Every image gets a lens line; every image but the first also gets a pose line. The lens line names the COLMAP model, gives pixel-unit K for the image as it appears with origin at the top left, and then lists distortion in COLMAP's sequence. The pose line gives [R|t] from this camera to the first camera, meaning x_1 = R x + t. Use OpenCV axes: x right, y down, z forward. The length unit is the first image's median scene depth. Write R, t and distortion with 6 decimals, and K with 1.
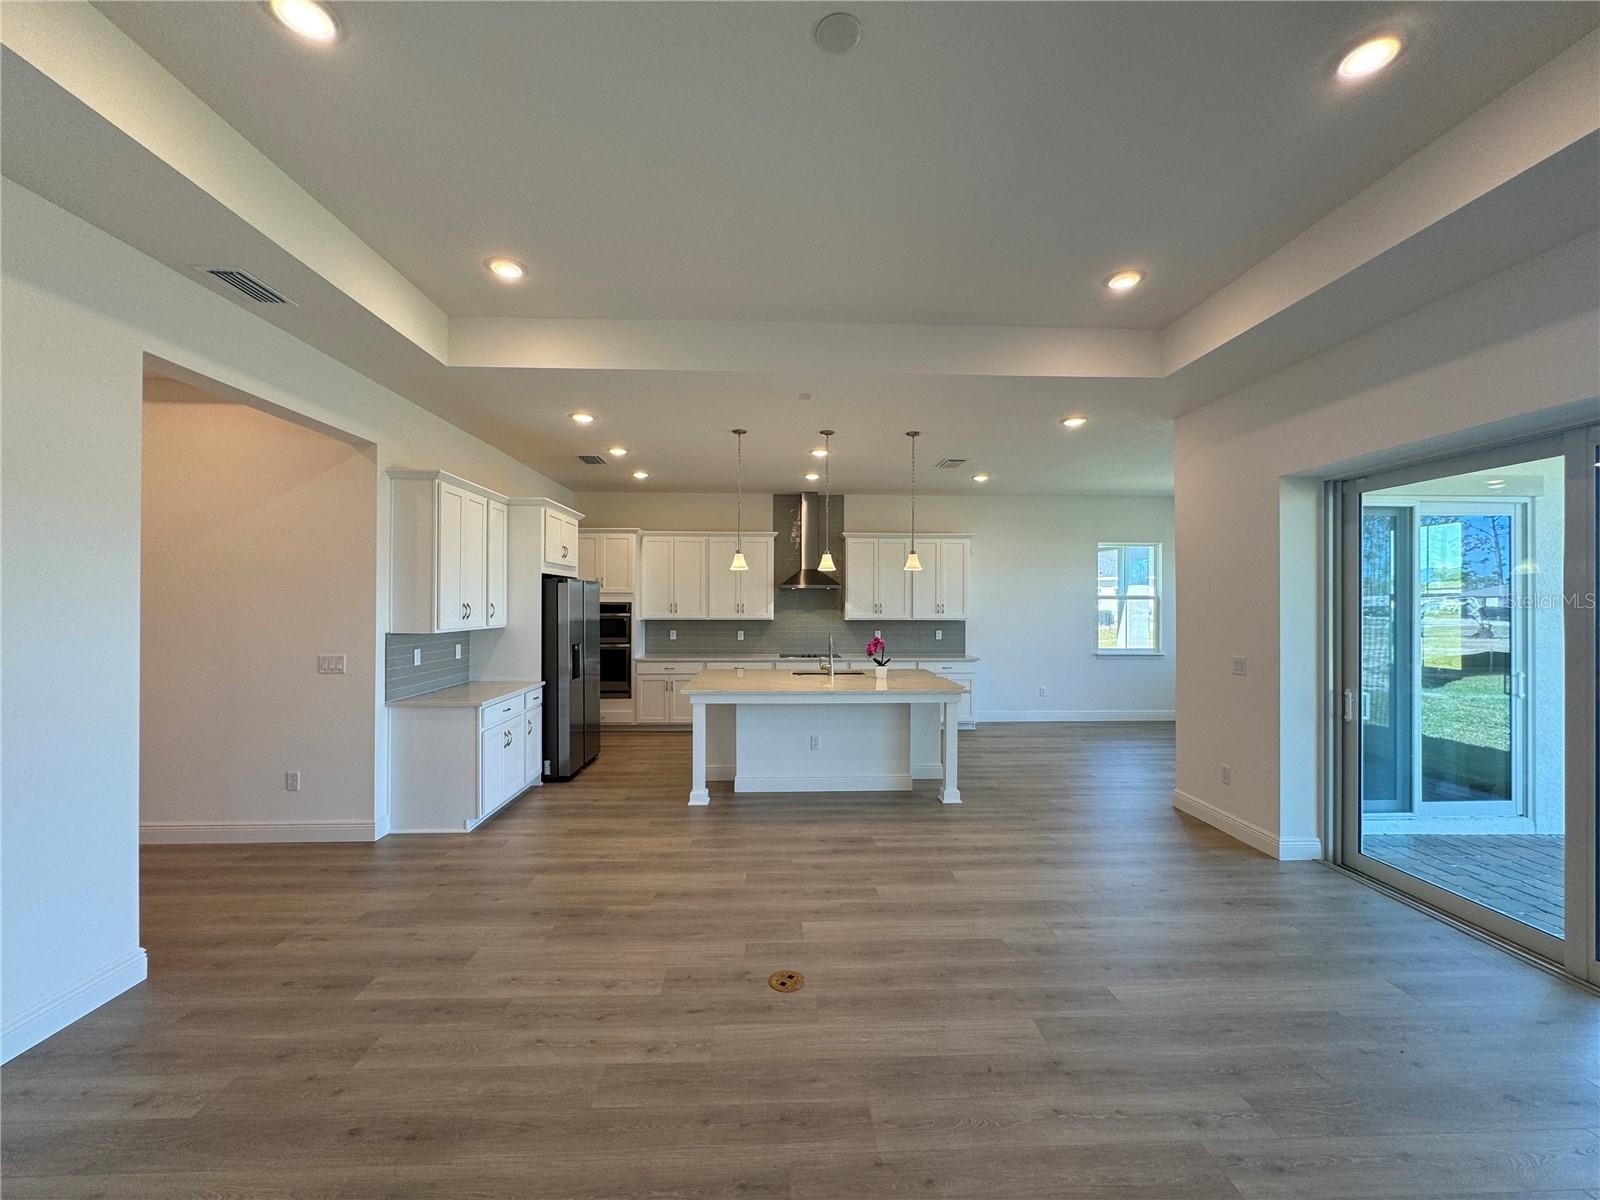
lens RADIAL K [[635.5, 0, 794.4], [0, 635.5, 594.6], [0, 0, 1]] dist [-0.002903, 0.000090]
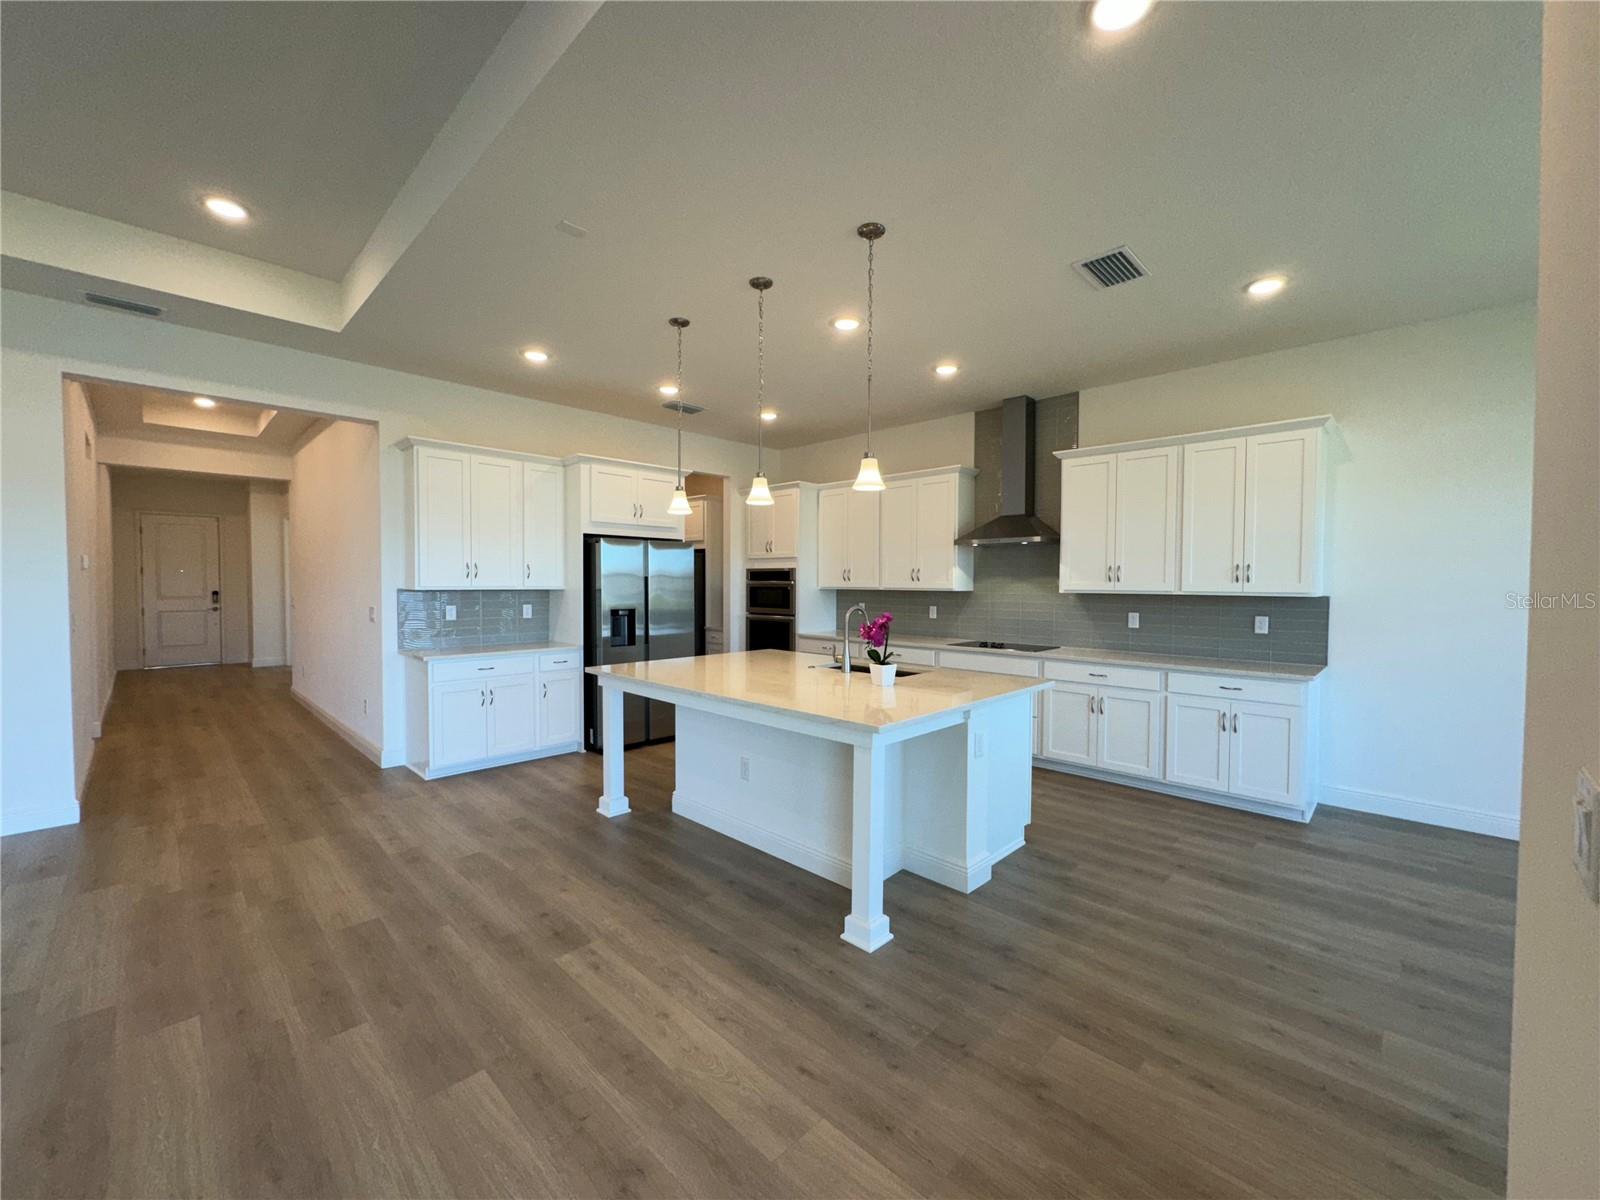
lens RADIAL K [[635.5, 0, 801.3], [0, 635.5, 597.7], [0, 0, 1]] dist [-0.002903, 0.000090]
pose [[0.693509, 0.018926, -0.720199, 0.425536], [0.006583, 0.999447, 0.032603, 0.027607], [0.720418, -0.027351, 0.693001, 0.465436]]
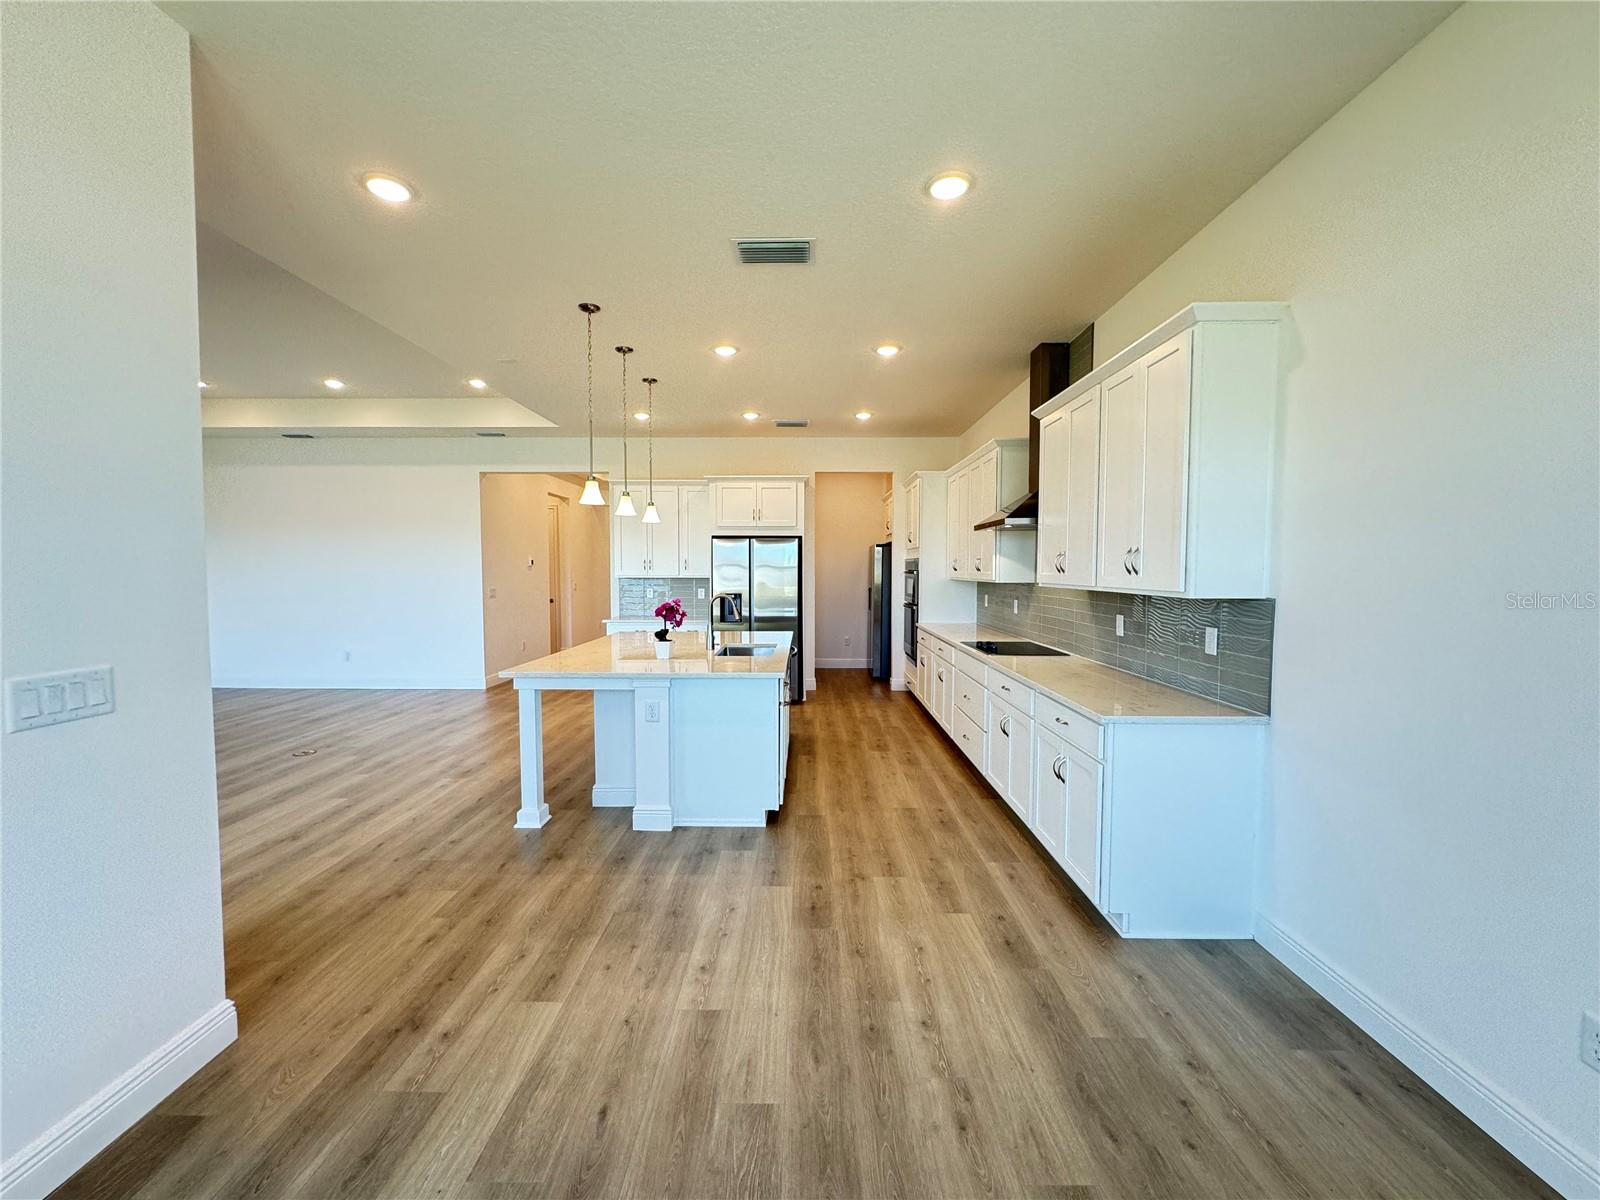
lens RADIAL K [[635.5, 0, 801.0], [0, 635.5, 600.7], [0, 0, 1]] dist [-0.002903, 0.000090]
pose [[-0.040233, 0.049093, -0.997984, 0.707673], [0.013704, 0.998725, 0.048577, 0.030074], [0.999096, -0.011722, -0.040855, 1.003661]]
